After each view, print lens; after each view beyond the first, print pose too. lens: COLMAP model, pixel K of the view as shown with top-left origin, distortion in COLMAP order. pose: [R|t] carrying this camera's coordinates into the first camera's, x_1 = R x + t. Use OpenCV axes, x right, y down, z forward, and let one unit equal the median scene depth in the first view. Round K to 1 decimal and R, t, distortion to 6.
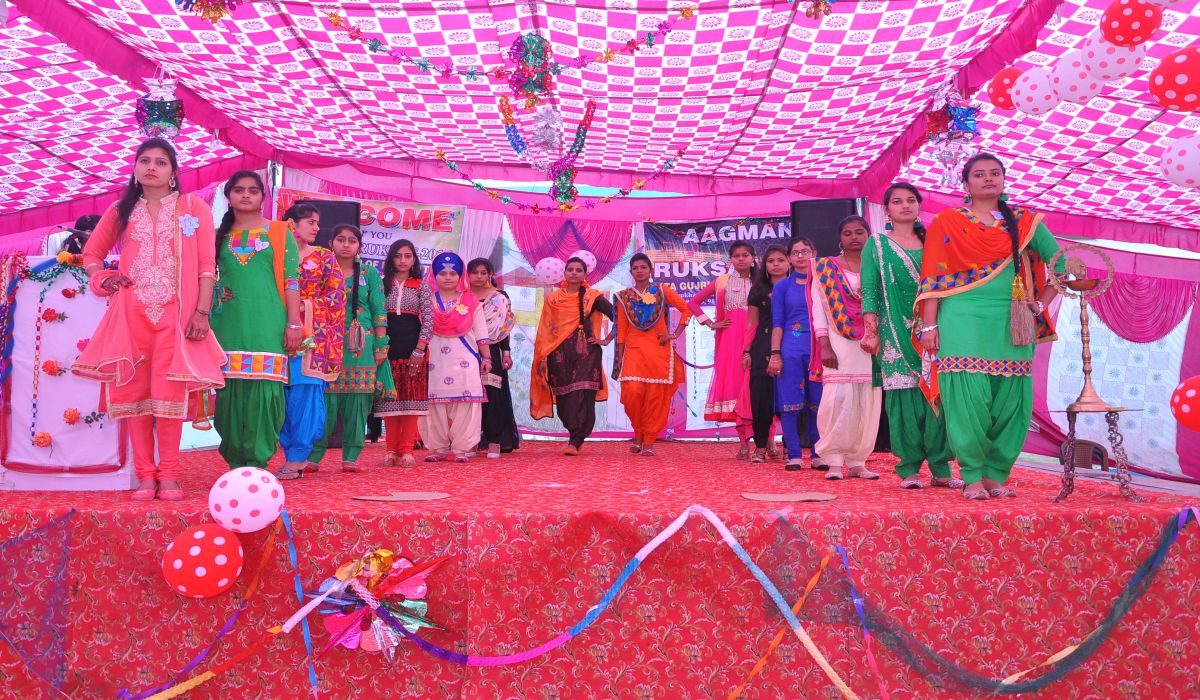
lens RADIAL K [[1058.1, 0, 624.5], [0, 1058.1, 312.2], [0, 0, 1]] dist [-0.047987, -0.007291]
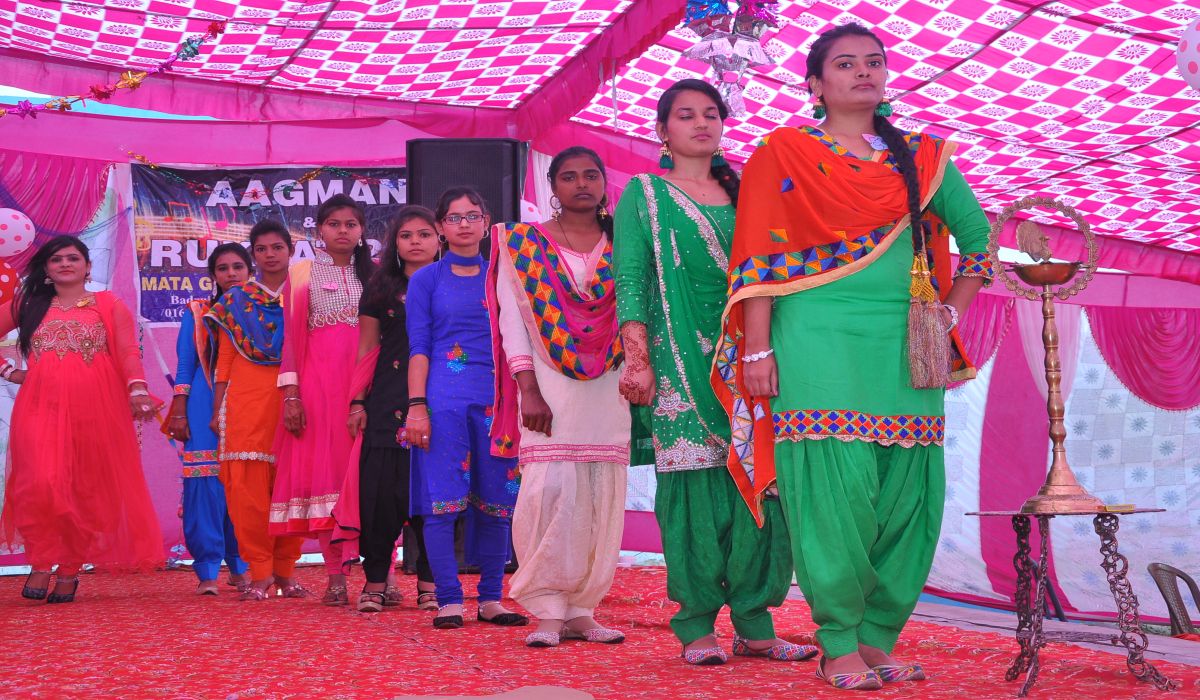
lens RADIAL K [[1593.6, 0, 605.4], [0, 1593.6, 319.2], [0, 0, 1]] dist [0.172916, 0.000000]
pose [[0.945391, 0.022322, 0.325174, -0.031615], [-0.015734, 0.999614, -0.022875, 0.015398], [-0.325560, 0.016510, 0.945377, 0.239750]]
